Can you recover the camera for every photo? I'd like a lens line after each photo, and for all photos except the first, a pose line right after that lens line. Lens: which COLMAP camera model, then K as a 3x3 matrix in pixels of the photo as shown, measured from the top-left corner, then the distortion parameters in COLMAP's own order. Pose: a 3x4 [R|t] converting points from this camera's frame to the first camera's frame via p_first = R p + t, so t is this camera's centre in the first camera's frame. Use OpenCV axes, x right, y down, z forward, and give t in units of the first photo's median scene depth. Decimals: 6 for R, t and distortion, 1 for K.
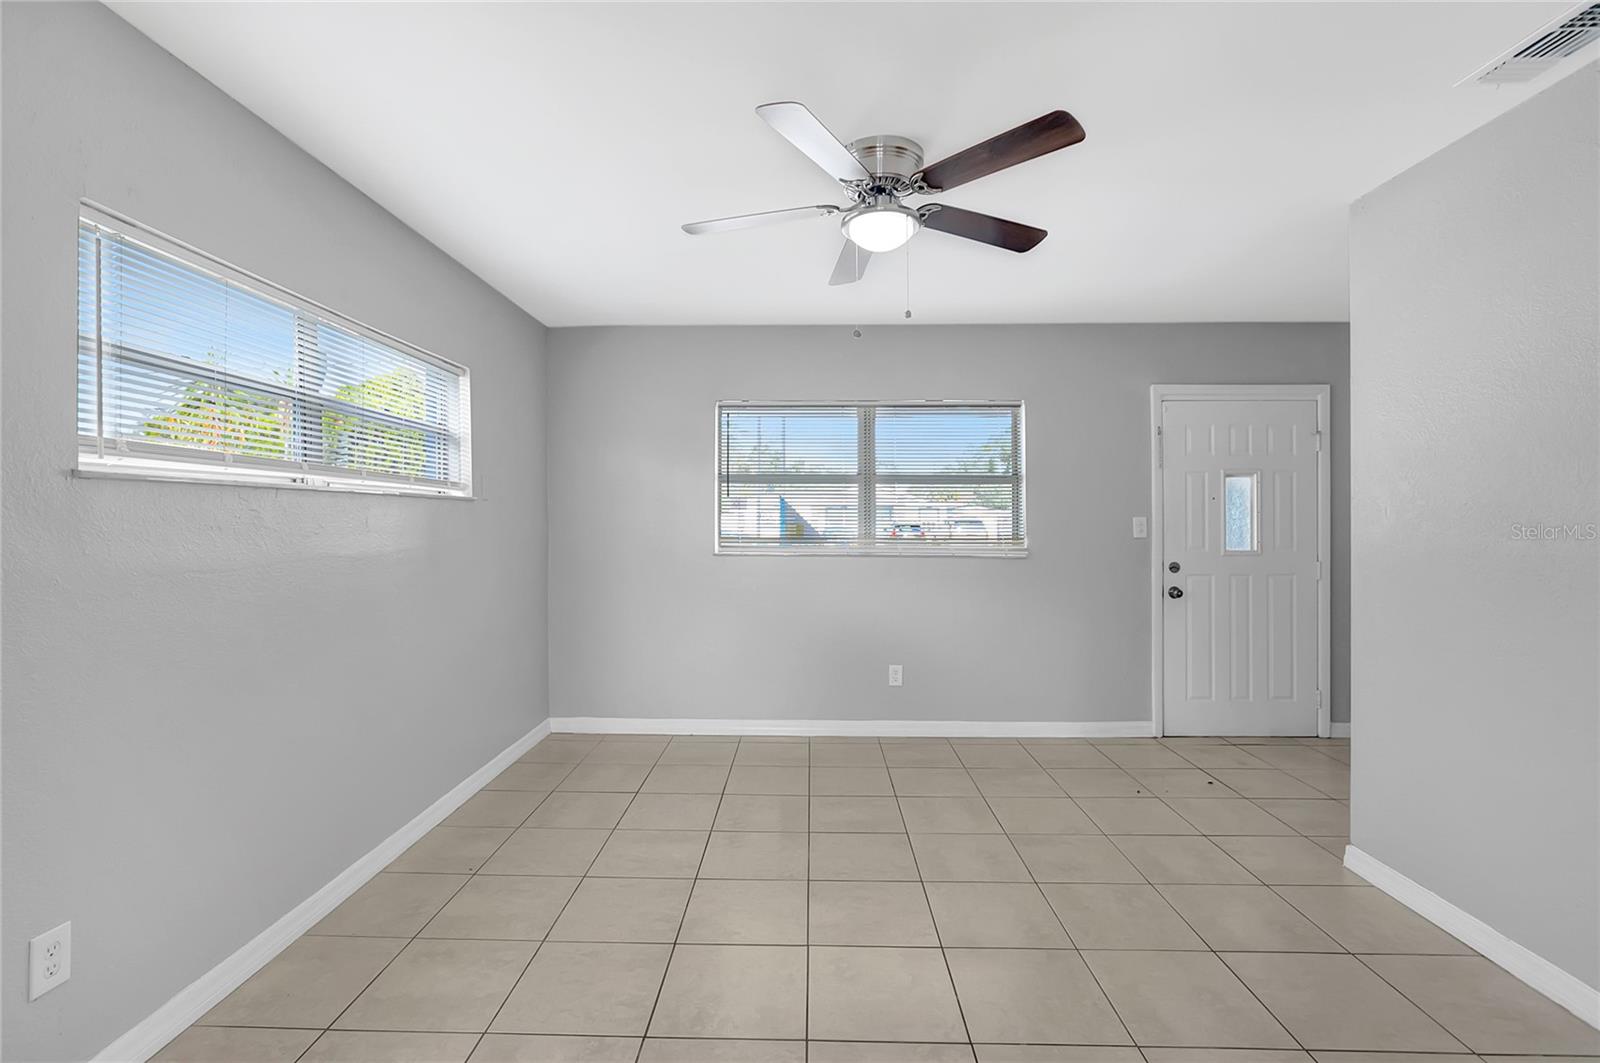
lens RADIAL K [[728.5, 0, 795.2], [0, 728.5, 520.4], [0, 0, 1]] dist [-0.024487, 0.010562]
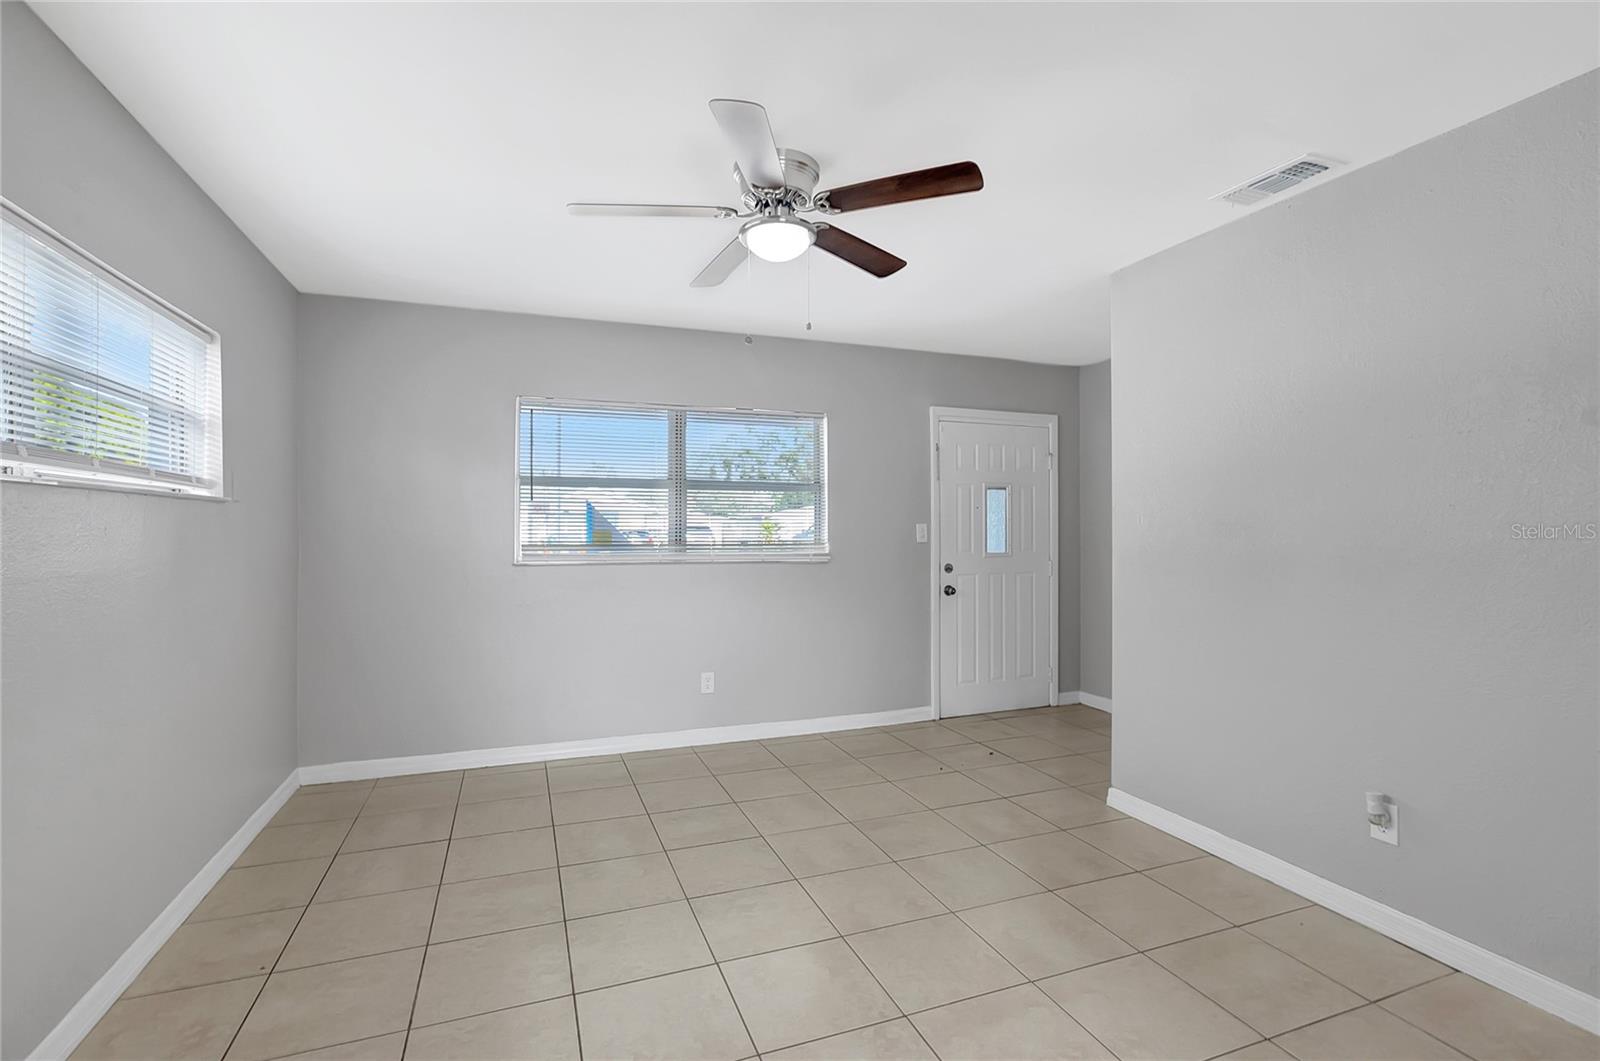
lens RADIAL K [[737.3, 0, 800.9], [0, 737.3, 522.2], [0, 0, 1]] dist [-0.036347, 0.019467]
pose [[0.923773, 0.002370, 0.382933, -0.139054], [-0.000210, 0.999984, -0.005683, -0.000437], [-0.382940, 0.005170, 0.923759, 0.024794]]
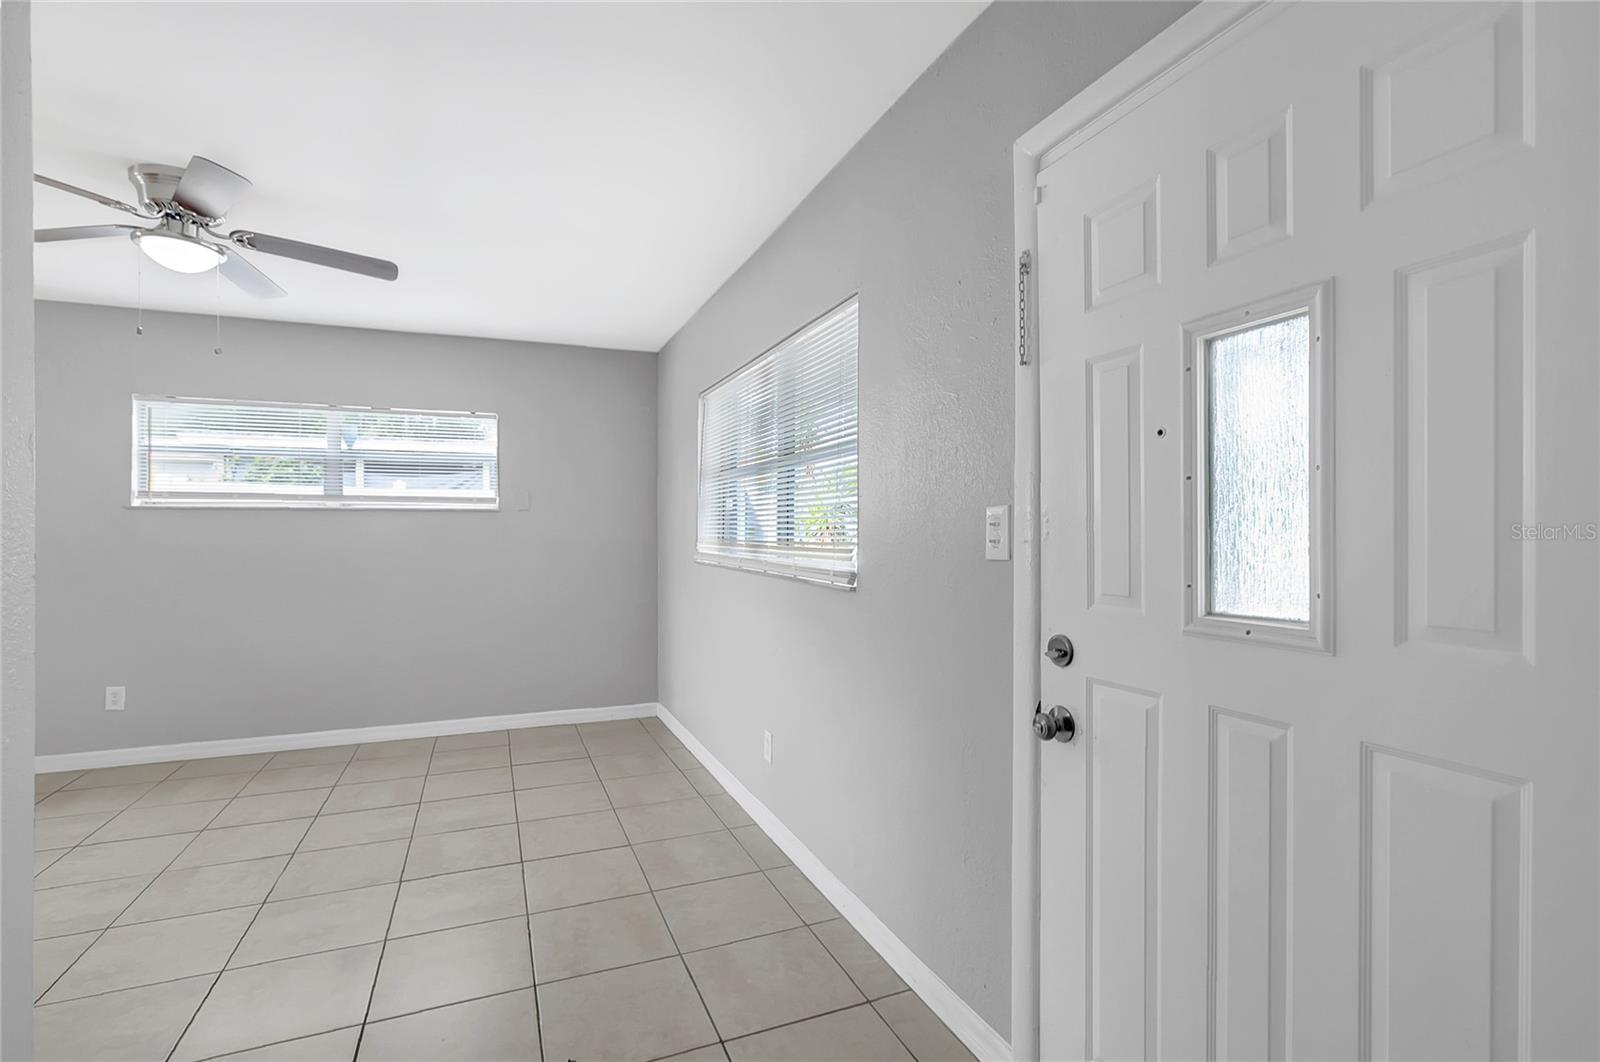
lens RADIAL K [[745.1, 0, 786.5], [0, 745.1, 534.2], [0, 0, 1]] dist [-0.003406, 0.000144]
pose [[0.399413, 0.007077, -0.916744, 0.838829], [-0.004500, 0.999973, 0.005760, 0.009539], [0.916760, 0.001824, 0.399435, 0.785913]]
